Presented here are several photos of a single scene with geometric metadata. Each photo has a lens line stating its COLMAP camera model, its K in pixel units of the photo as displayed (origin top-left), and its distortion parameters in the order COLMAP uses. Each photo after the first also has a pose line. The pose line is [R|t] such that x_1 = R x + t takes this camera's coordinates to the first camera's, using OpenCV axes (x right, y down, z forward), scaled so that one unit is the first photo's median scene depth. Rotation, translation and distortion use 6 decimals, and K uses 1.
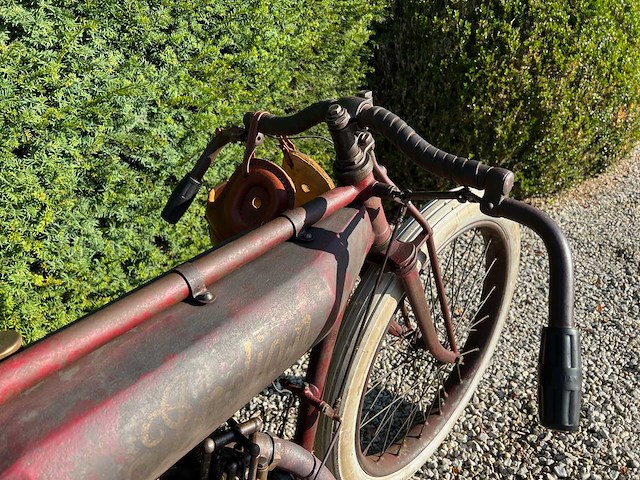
lens RADIAL K [[497.0, 0, 320.2], [0, 497.0, 244.7], [0, 0, 1]] dist [0.061947, -0.068893]
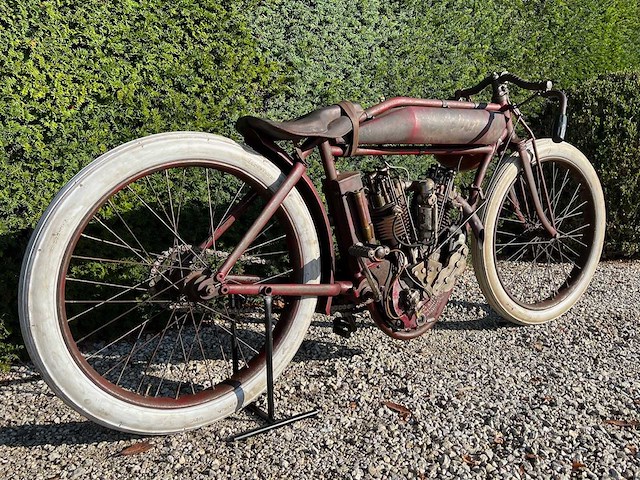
lens RADIAL K [[600.2, 0, 371.2], [0, 600.2, 201.2], [0, 0, 1]] dist [0.085219, -0.092672]
pose [[0.977624, 0.071321, -0.197899, 0.024326], [-0.144114, 0.912391, -0.383111, 0.525623], [0.153237, 0.403058, 0.902254, -0.552984]]
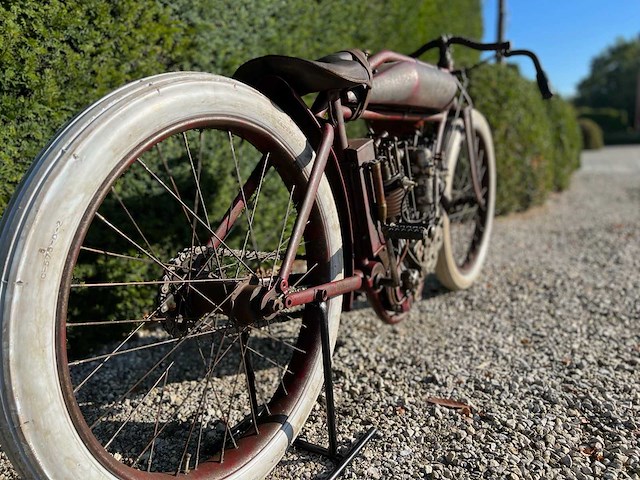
lens RADIAL K [[489.5, 0, 326.3], [0, 489.5, 238.0], [0, 0, 1]] dist [0.070879, -0.077816]
pose [[0.990769, -0.011620, 0.135065, -0.280755], [0.053166, 0.949805, -0.308292, 0.453498], [-0.124703, 0.312627, 0.941655, -0.314446]]
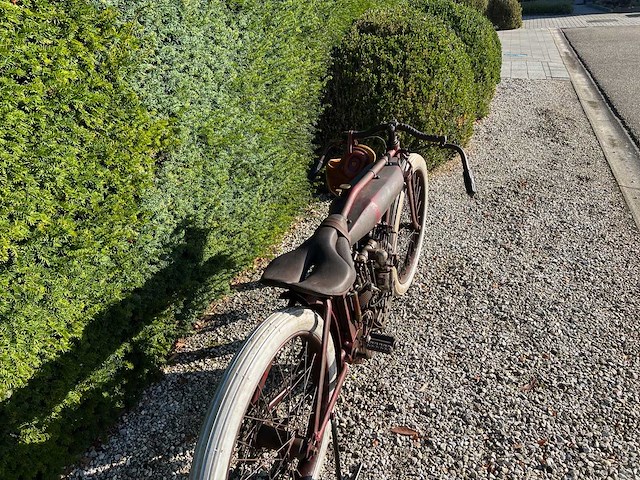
lens RADIAL K [[489.5, 0, 326.3], [0, 489.5, 238.0], [0, 0, 1]] dist [0.070879, -0.077816]
pose [[0.957862, -0.130198, 0.256027, -0.378360], [0.142789, 0.989263, -0.031137, 0.144954], [-0.249224, 0.066383, 0.966168, -0.569984]]
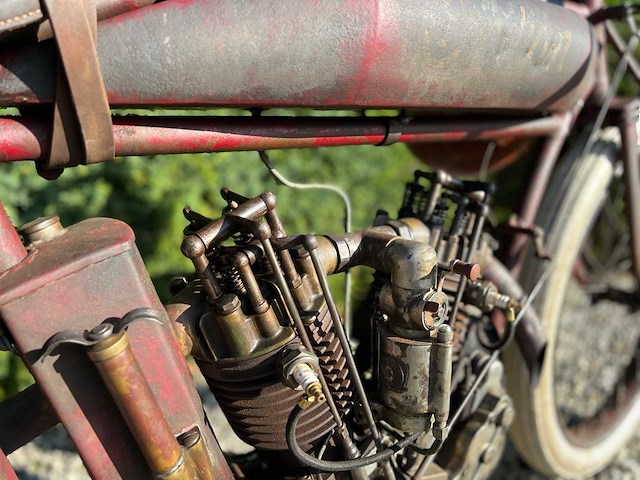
lens RADIAL K [[497.0, 0, 320.2], [0, 497.0, 244.7], [0, 0, 1]] dist [0.061947, -0.068893]
pose [[0.977849, 0.096694, -0.185639, -0.070328], [-0.140406, 0.960780, -0.239140, 0.210226], [0.155235, 0.259908, 0.953074, 0.030531]]
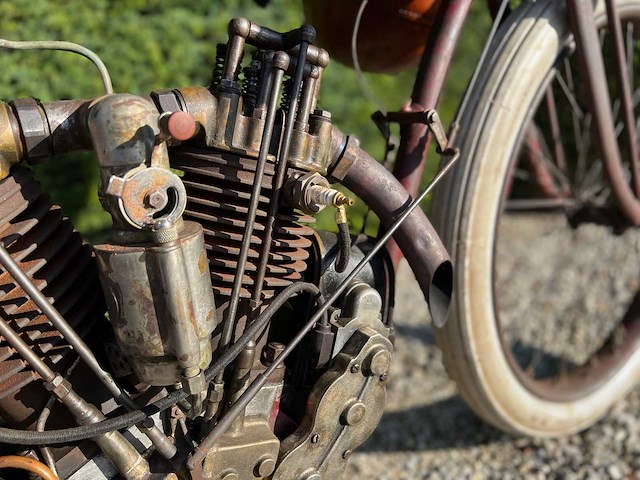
lens RADIAL K [[489.5, 0, 326.3], [0, 489.5, 238.0], [0, 0, 1]] dist [0.070879, -0.077816]
pose [[0.963033, 0.051447, -0.264426, 0.017777], [-0.101553, 0.978507, -0.179474, 0.209554], [0.249509, 0.199693, 0.947559, 0.128609]]
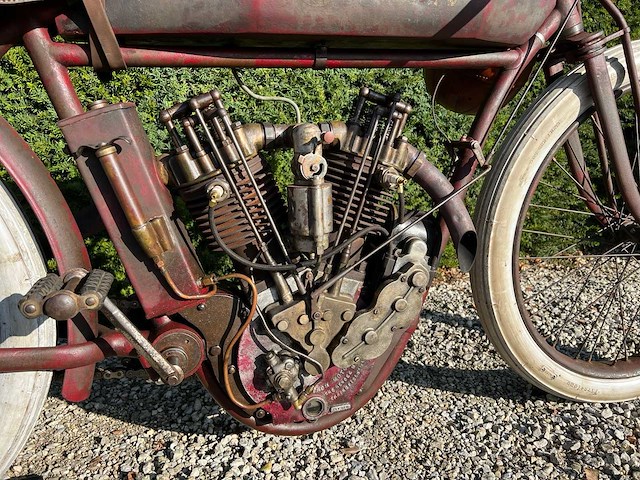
lens RADIAL K [[497.0, 0, 320.2], [0, 497.0, 244.7], [0, 0, 1]] dist [0.061947, -0.068893]
pose [[0.843446, 0.151487, -0.515413, 0.110071], [-0.275284, 0.945757, -0.172516, 0.278930], [0.461321, 0.287393, 0.839397, -0.007162]]
